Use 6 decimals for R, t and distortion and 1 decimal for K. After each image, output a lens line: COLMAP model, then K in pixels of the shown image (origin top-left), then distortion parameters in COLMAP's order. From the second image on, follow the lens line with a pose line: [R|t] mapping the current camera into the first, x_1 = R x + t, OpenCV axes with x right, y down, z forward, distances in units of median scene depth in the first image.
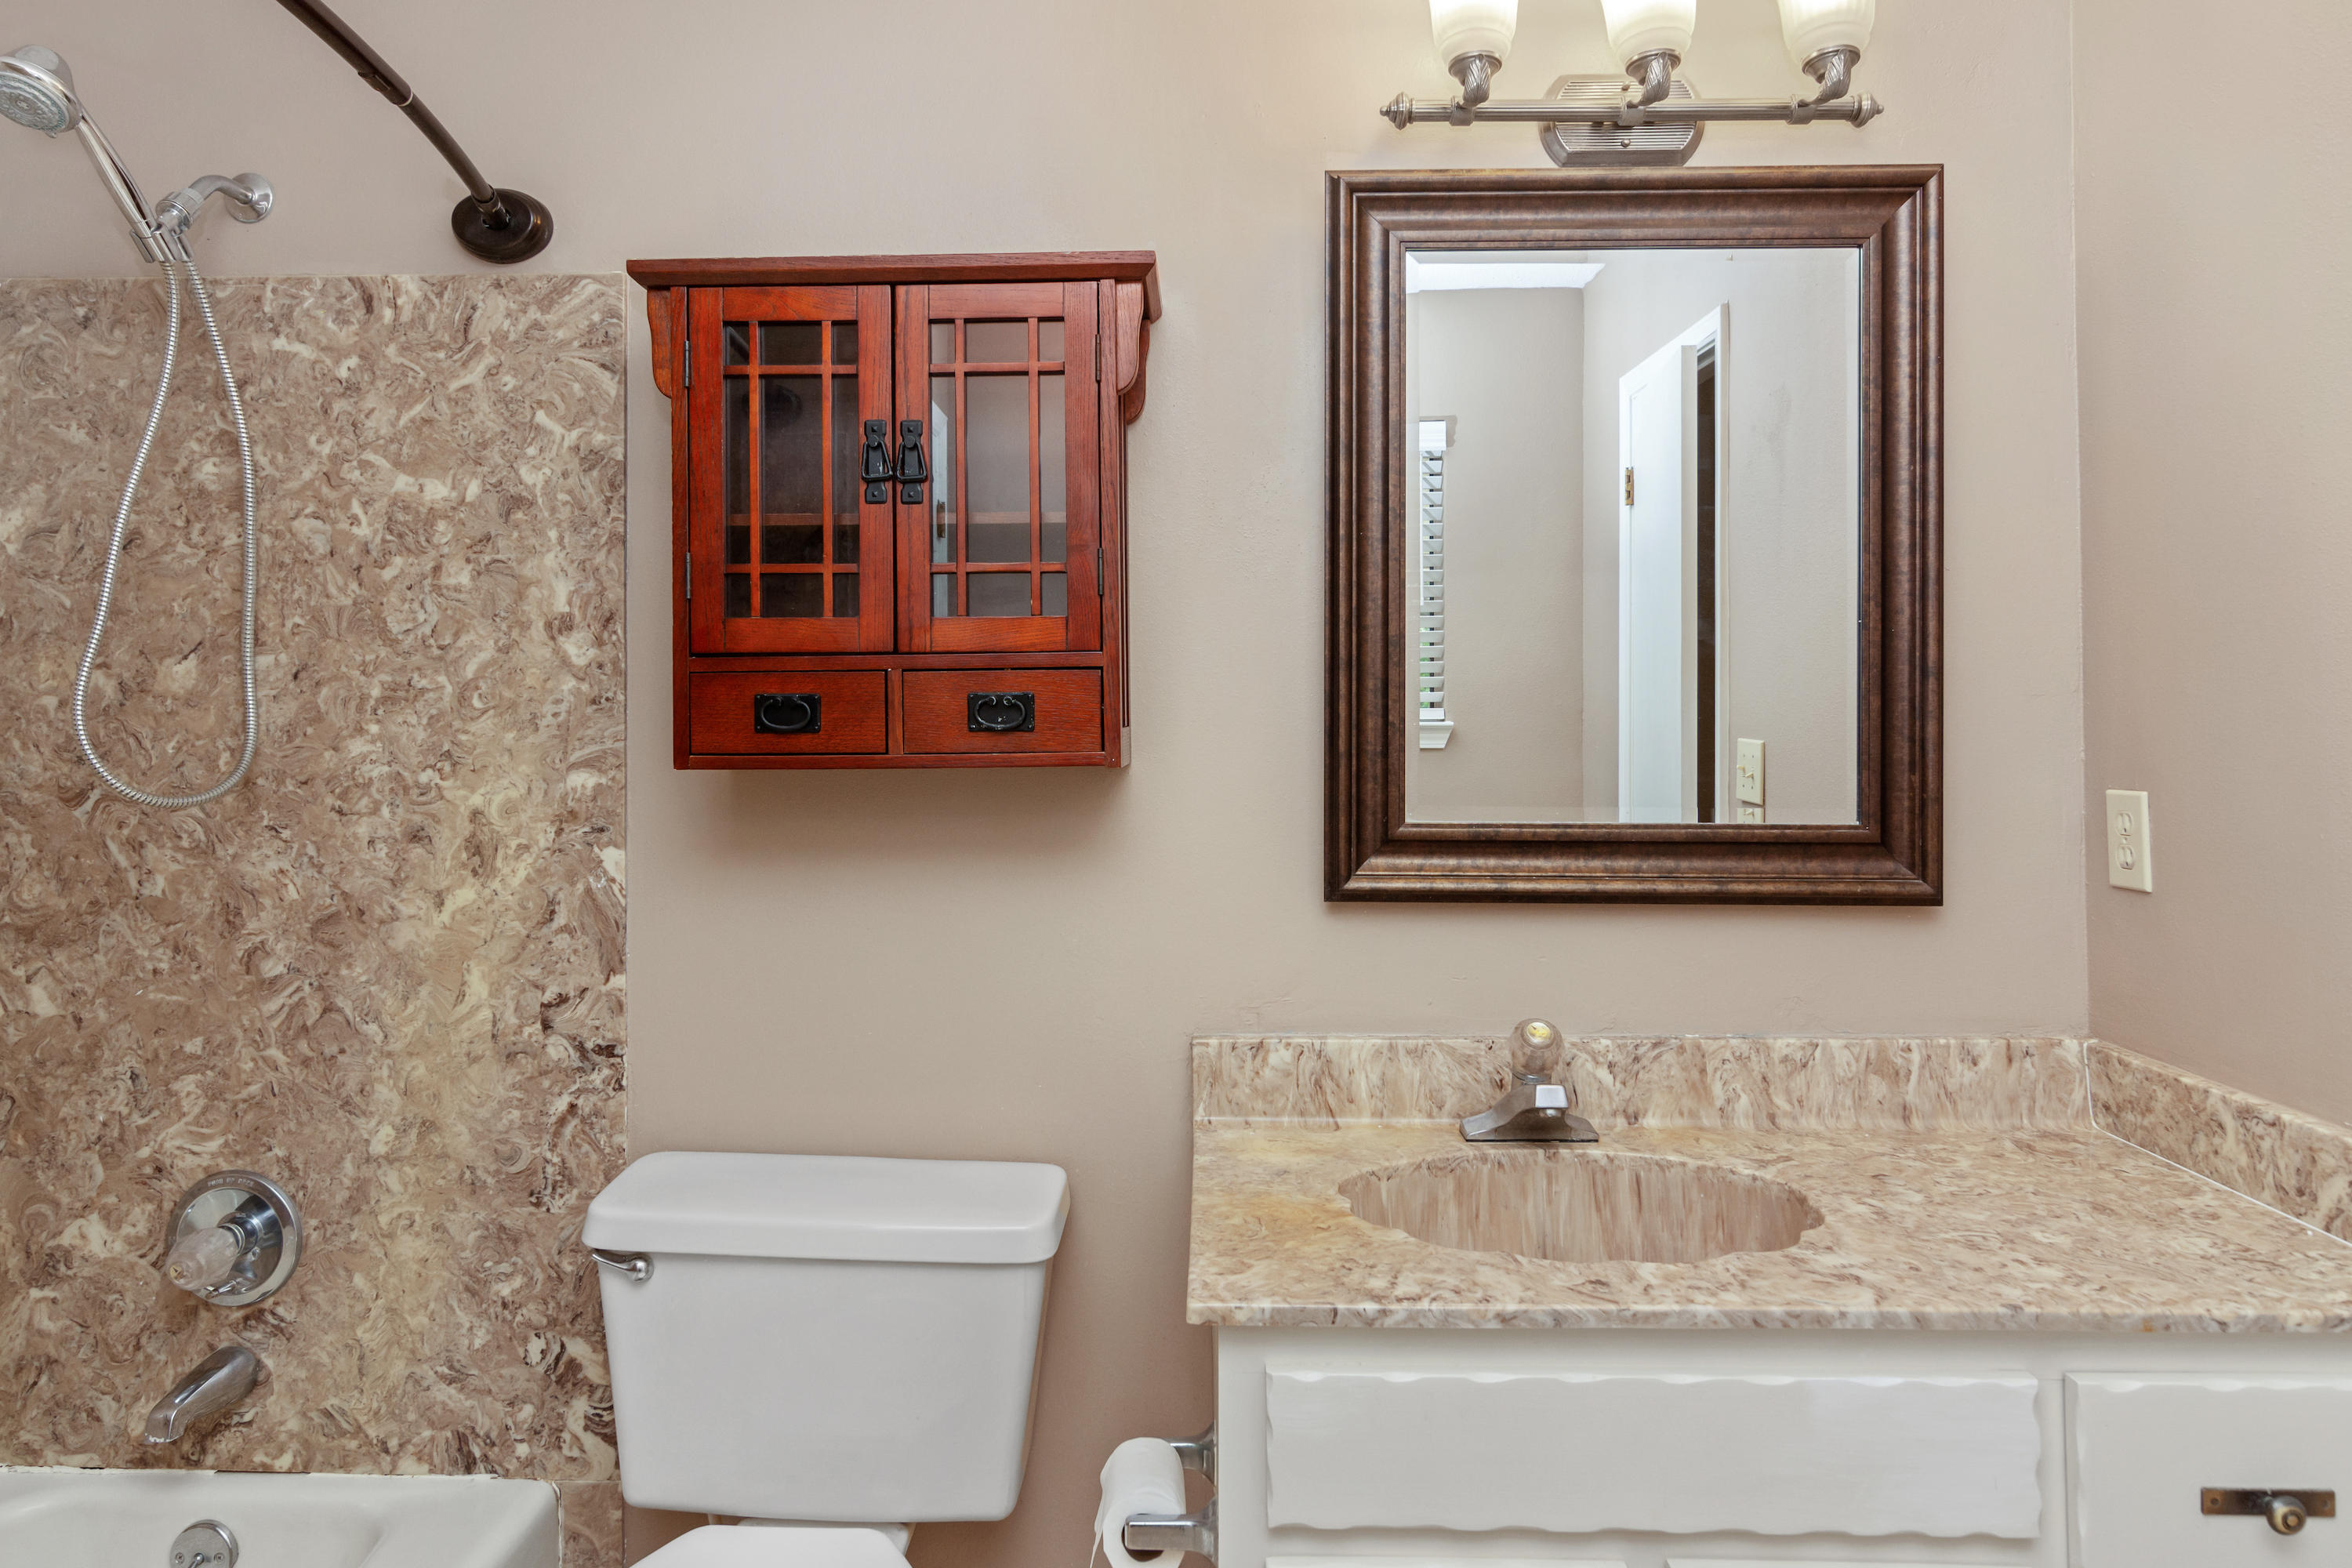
lens RADIAL K [[1436.1, 0, 1176.1], [0, 1436.1, 704.8], [0, 0, 1]] dist [-0.000699, -0.001065]
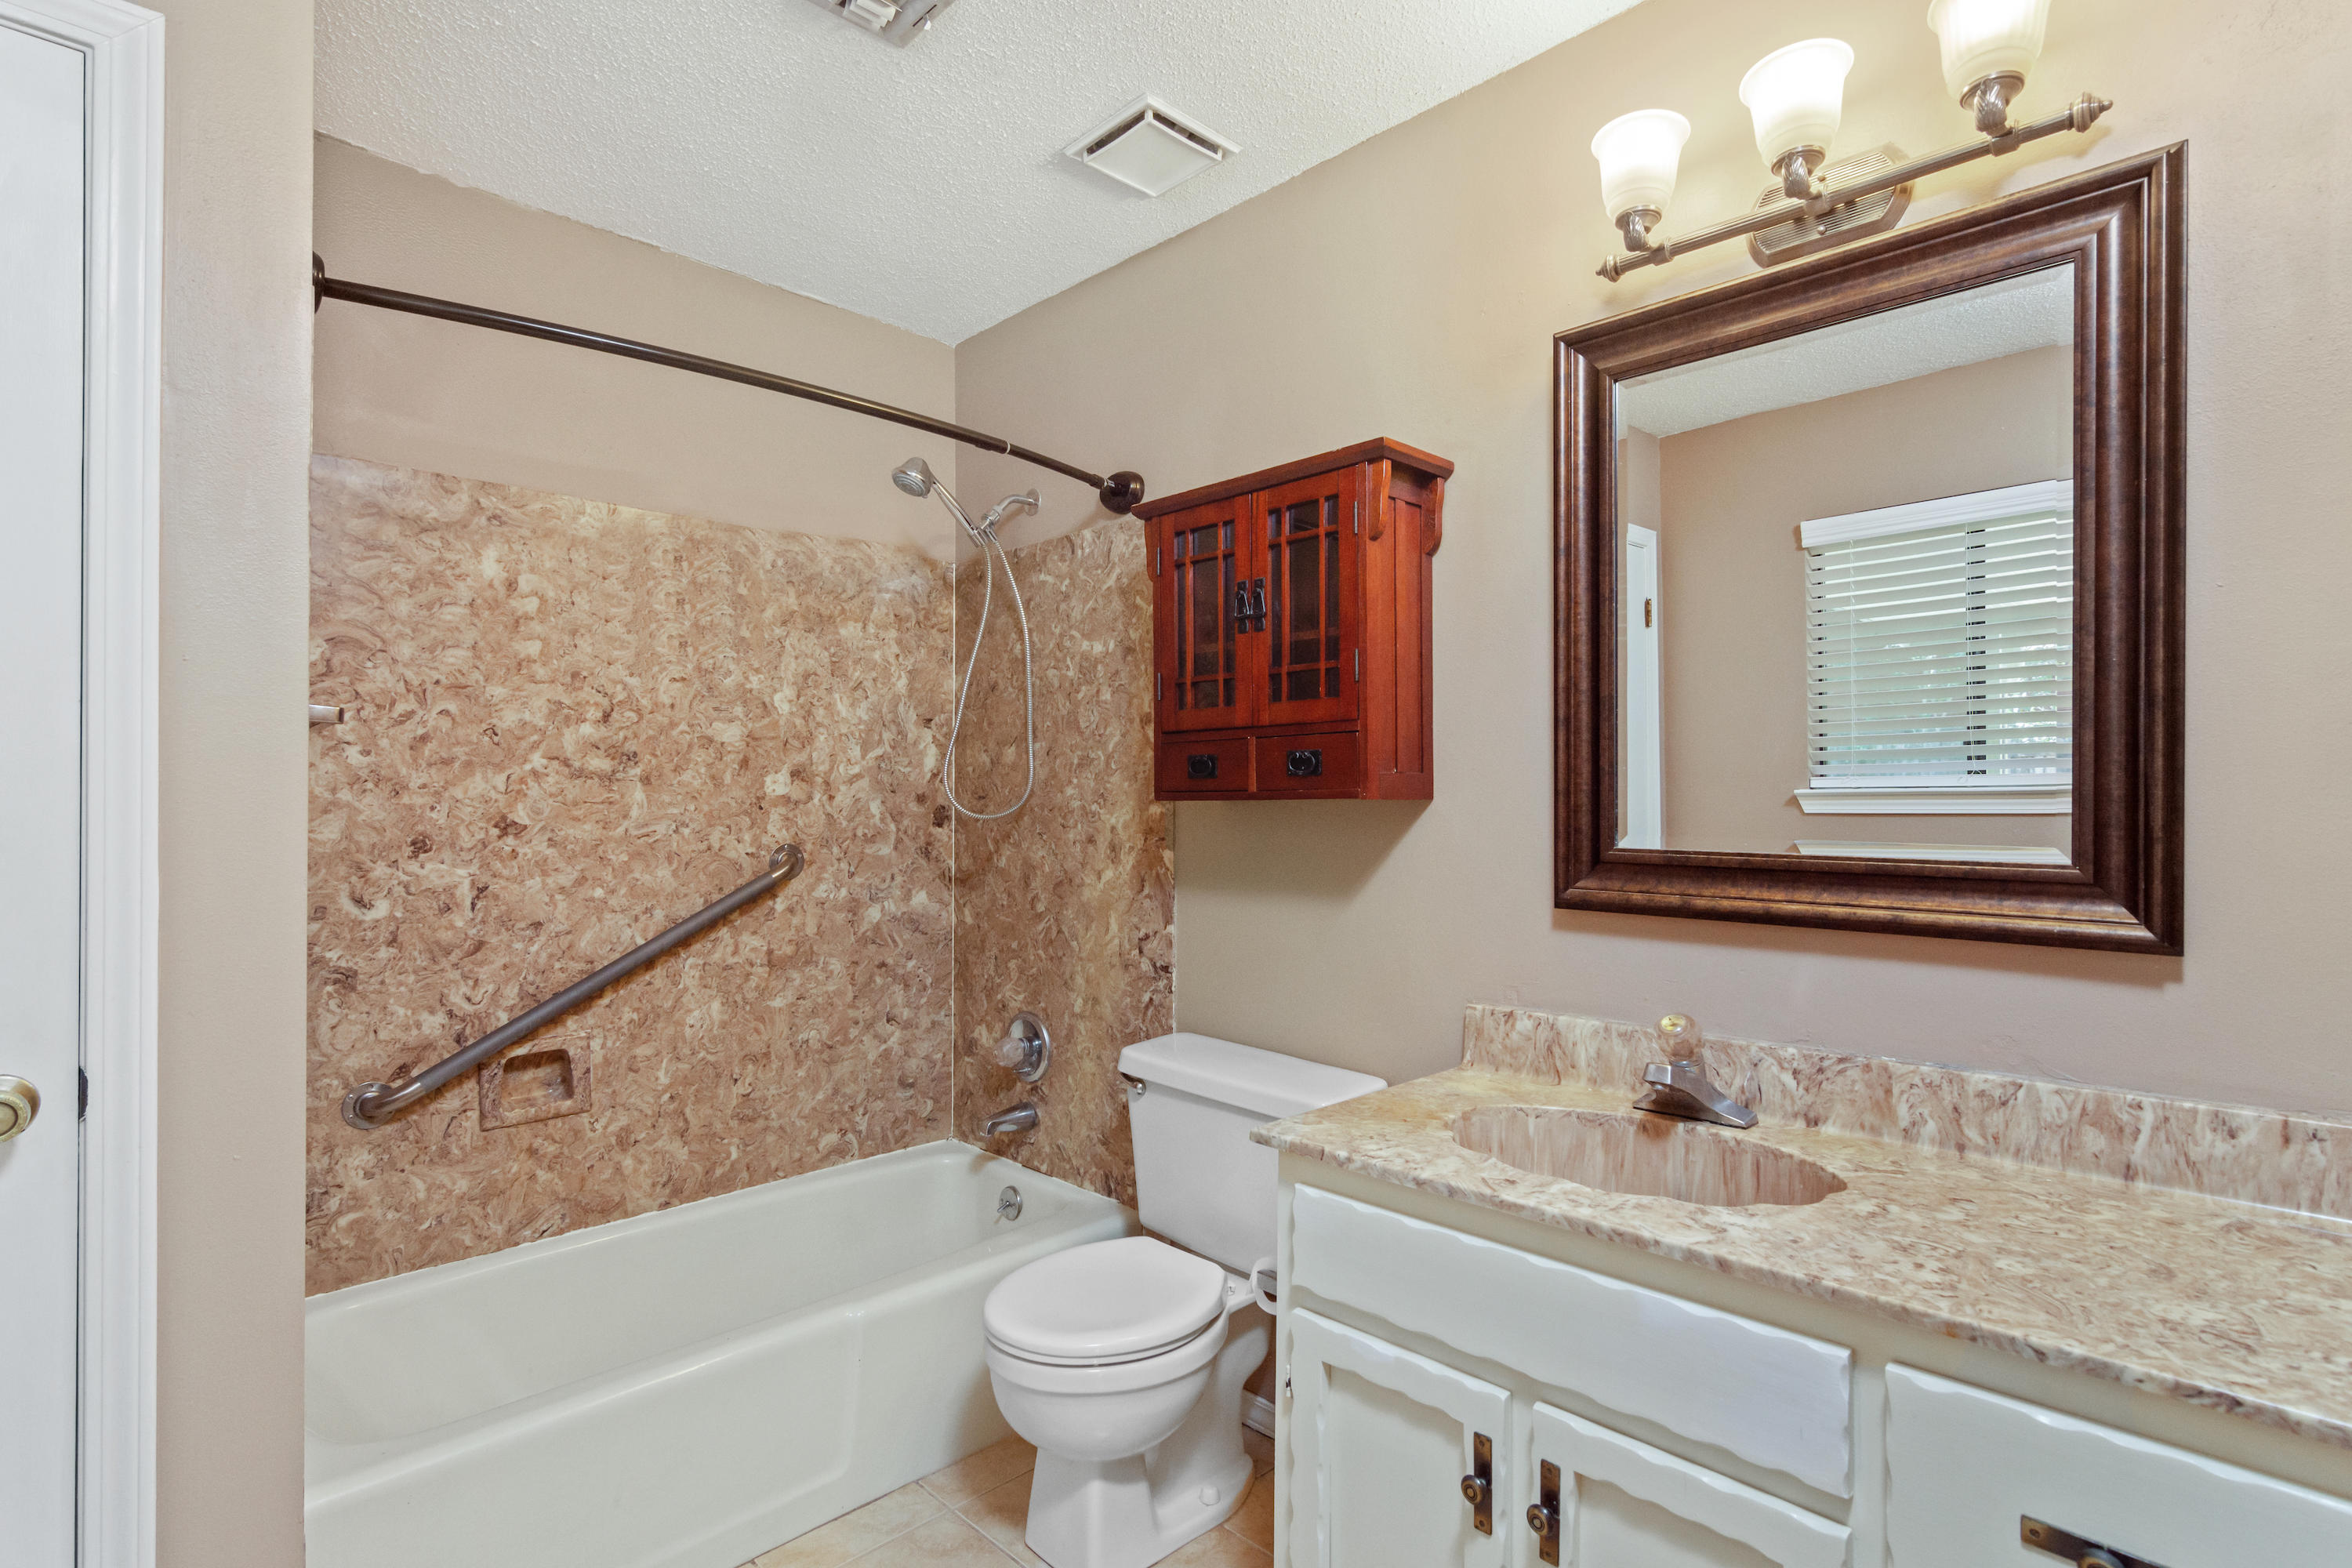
lens RADIAL K [[1160.0, 0, 1135.5], [0, 1160.0, 803.9], [0, 0, 1]] dist [0.000660, 0.000847]
pose [[0.707240, 0.004807, -0.706957, 0.575403], [0.004860, 0.999920, 0.011661, 0.030843], [0.706957, -0.011683, 0.707160, 0.007088]]
